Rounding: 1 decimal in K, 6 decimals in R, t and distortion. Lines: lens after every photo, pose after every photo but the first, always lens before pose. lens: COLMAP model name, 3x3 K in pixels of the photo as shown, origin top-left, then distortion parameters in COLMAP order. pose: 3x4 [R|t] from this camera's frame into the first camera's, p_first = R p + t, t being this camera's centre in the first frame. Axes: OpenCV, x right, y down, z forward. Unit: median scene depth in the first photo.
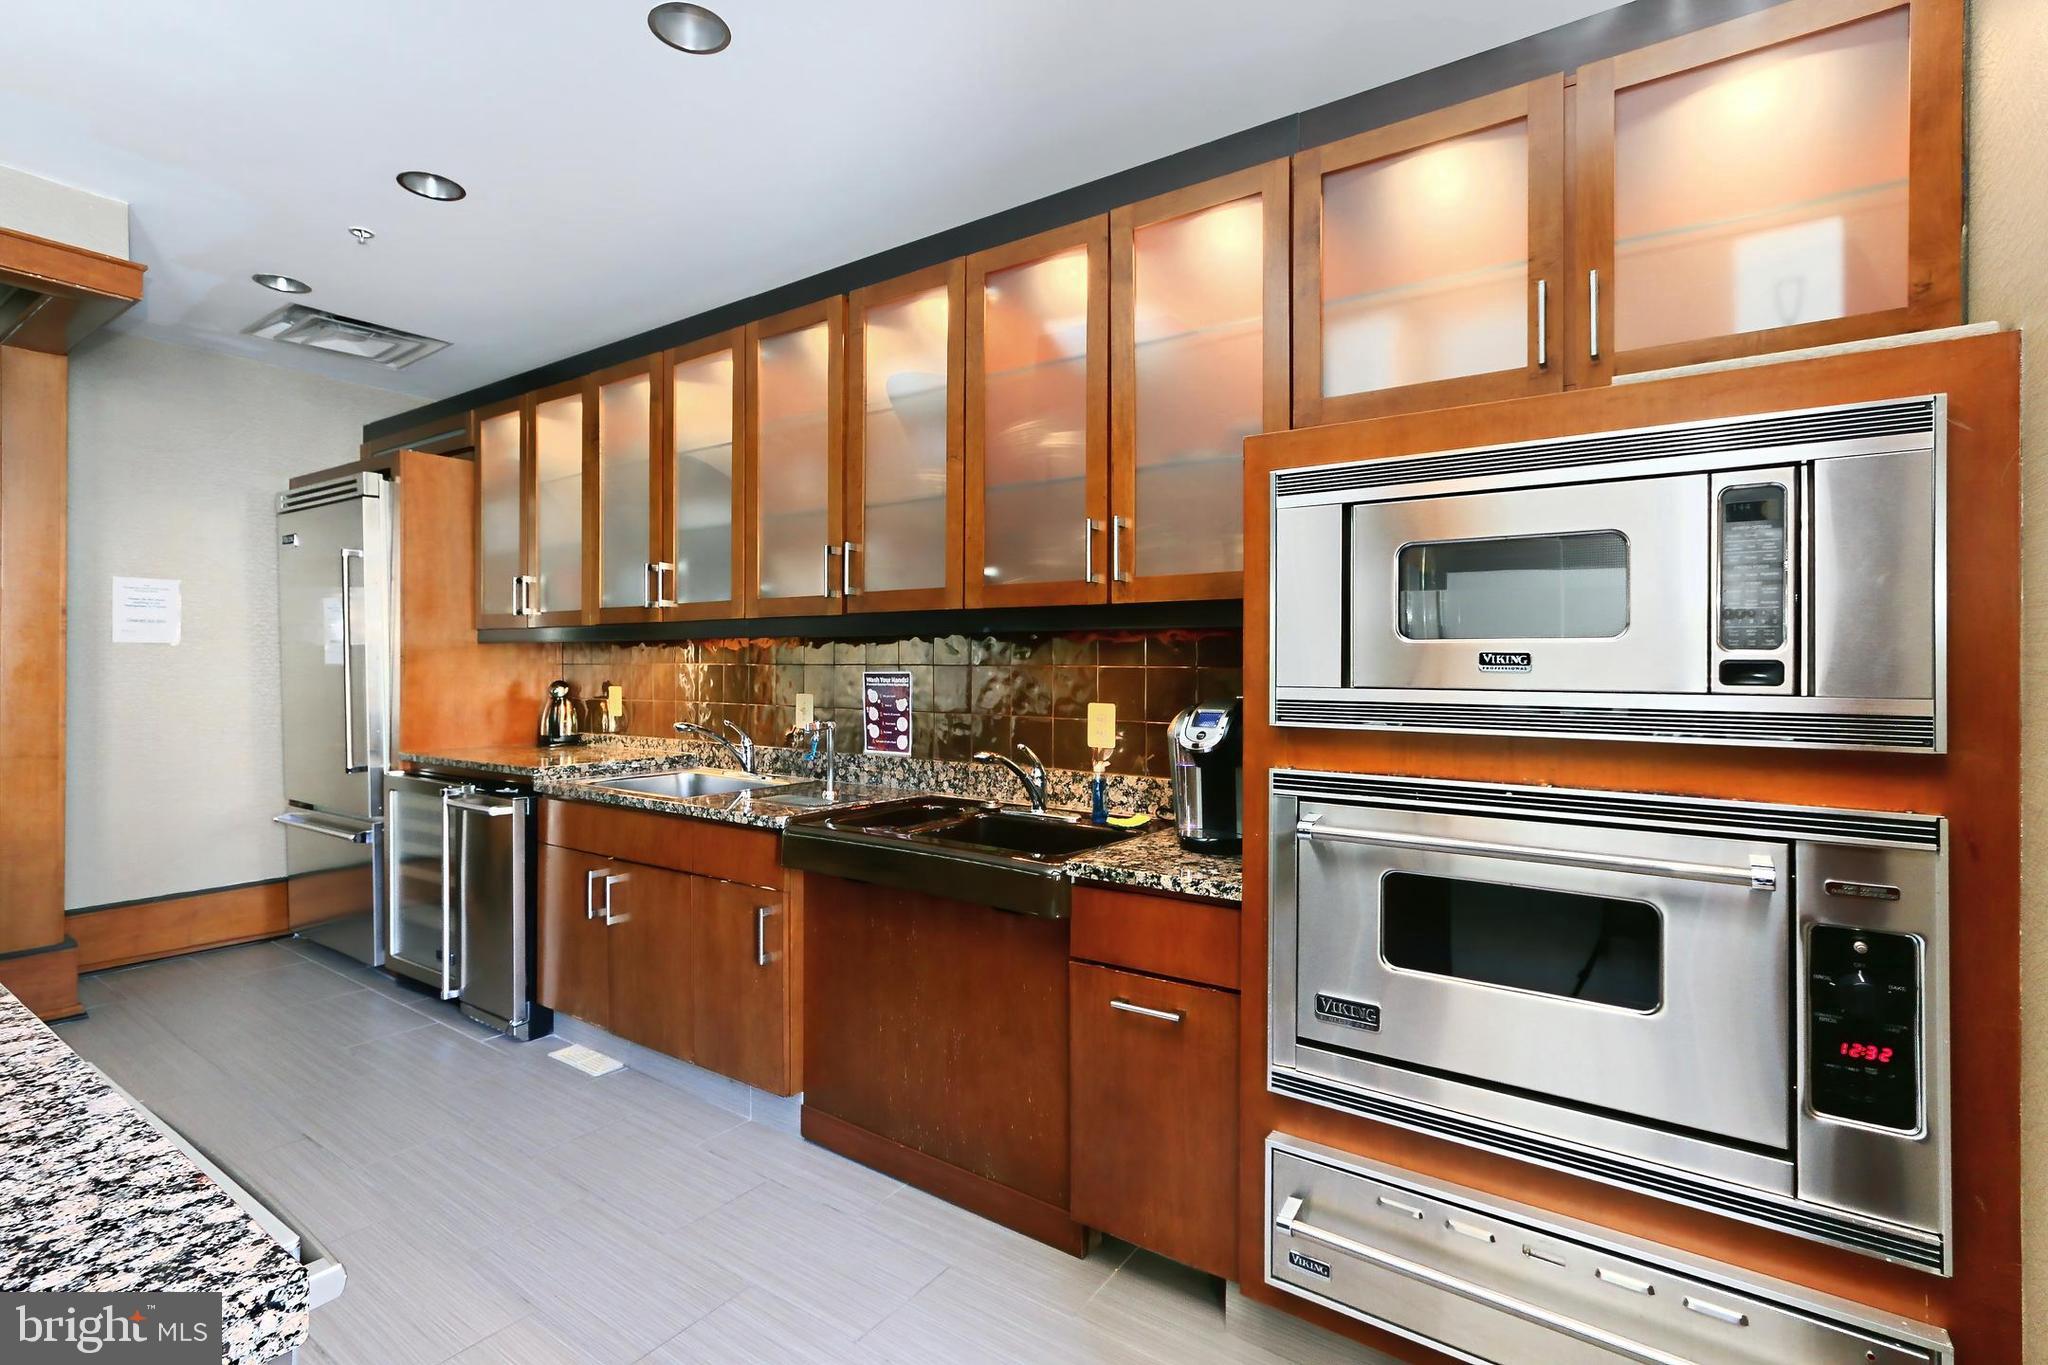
lens RADIAL K [[963.2, 0, 1022.4], [0, 963.2, 670.8], [0, 0, 1]] dist [0.001074, 0.000229]
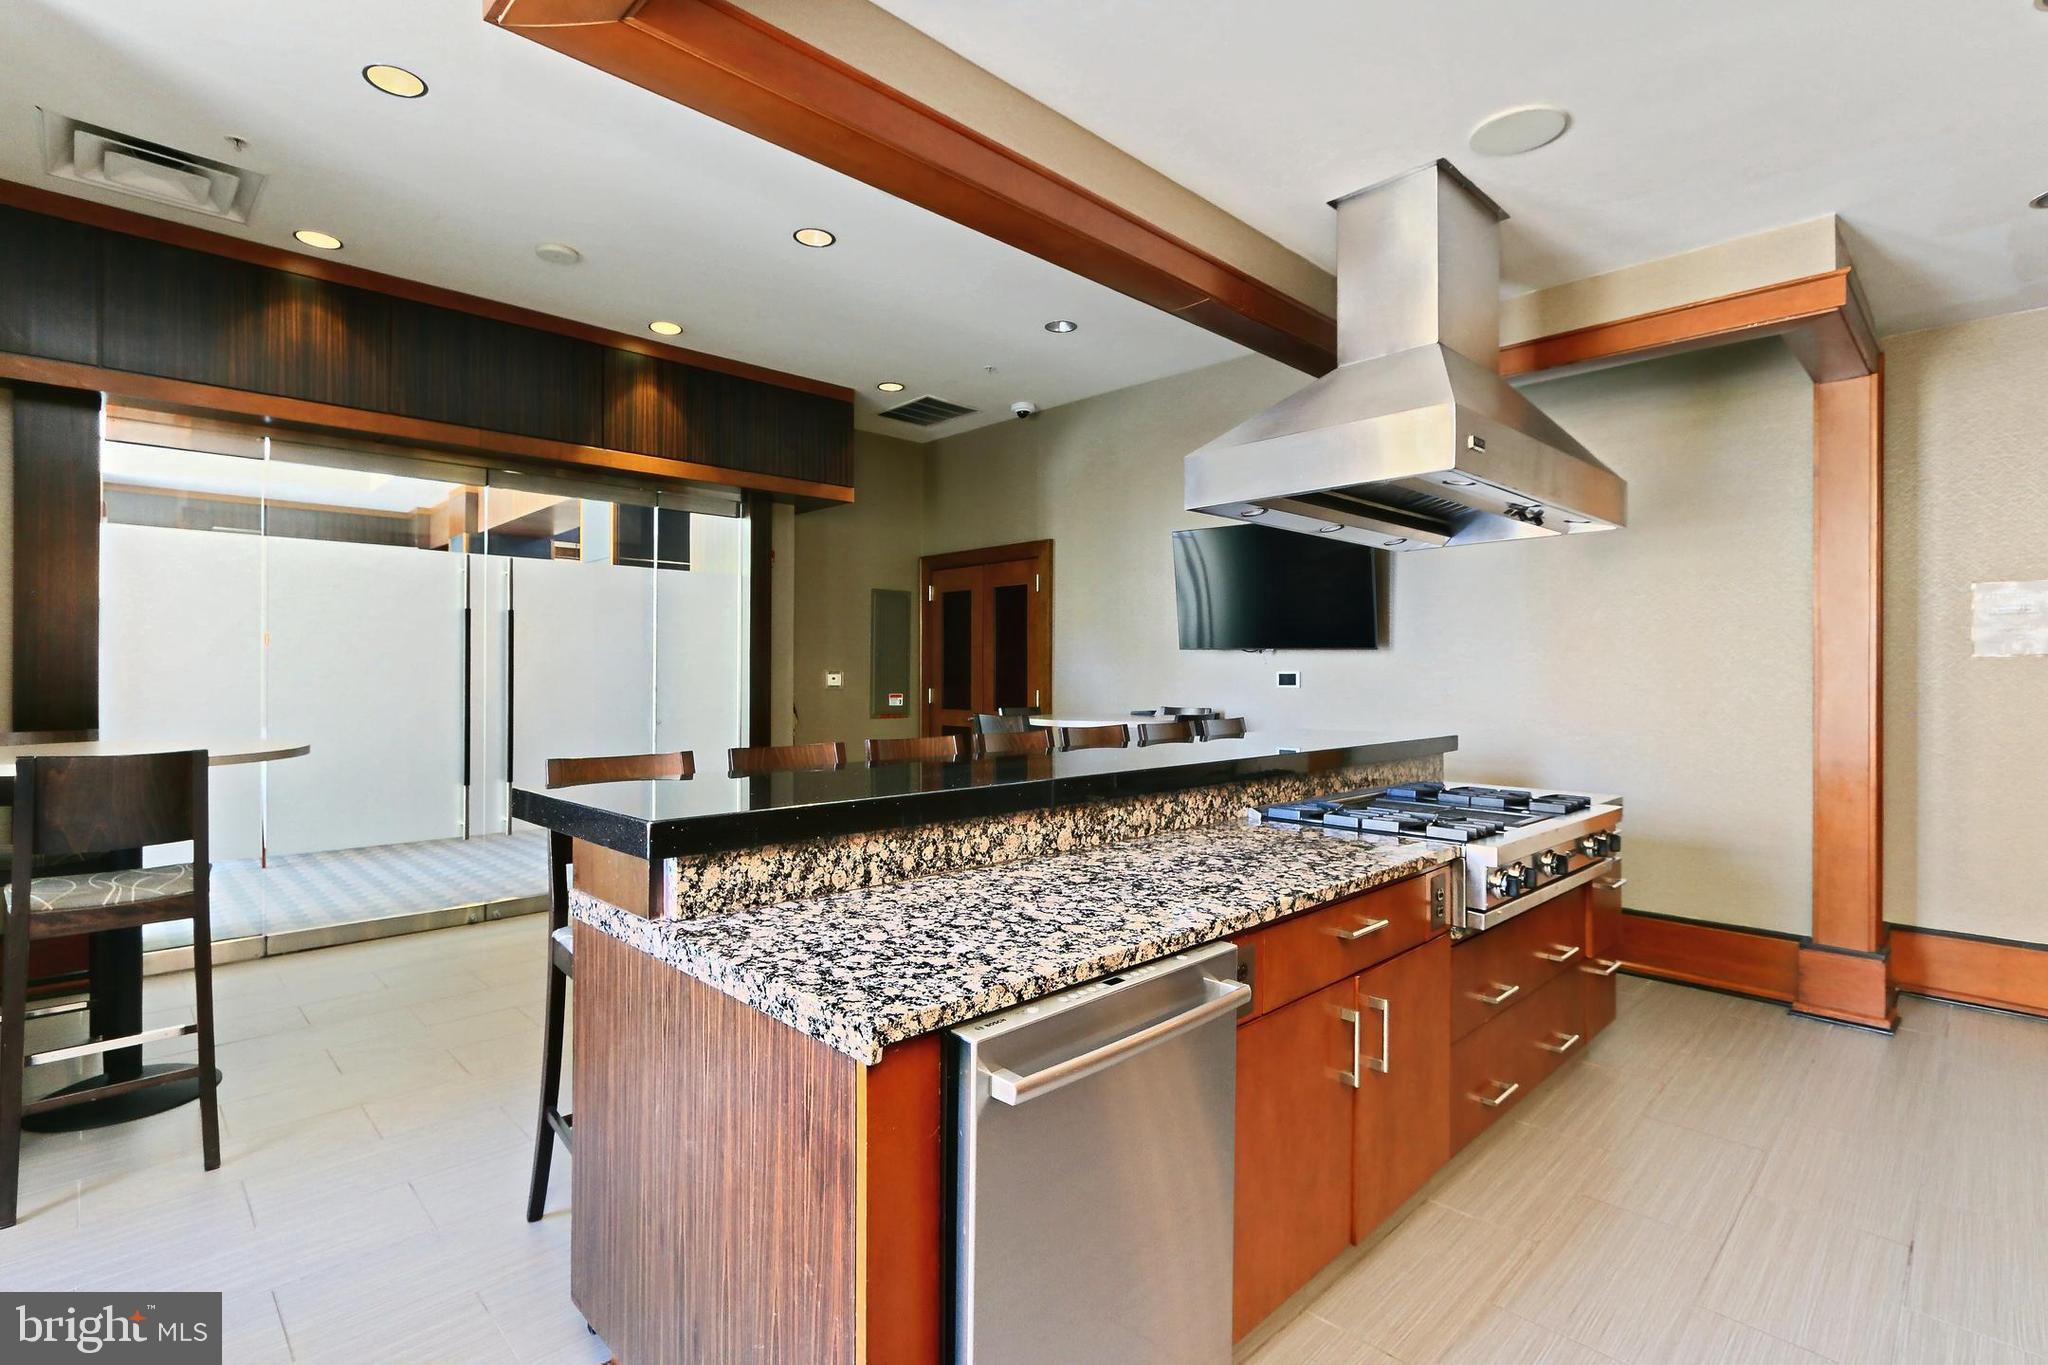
lens RADIAL K [[963.2, 0, 1023.8], [0, 963.2, 676.9], [0, 0, 1]] dist [0.001074, 0.000229]
pose [[-0.191672, 0.001790, -0.981457, 0.841900], [-0.008424, 0.999958, 0.003469, -0.014245], [0.981423, 0.008933, -0.191649, 1.474413]]
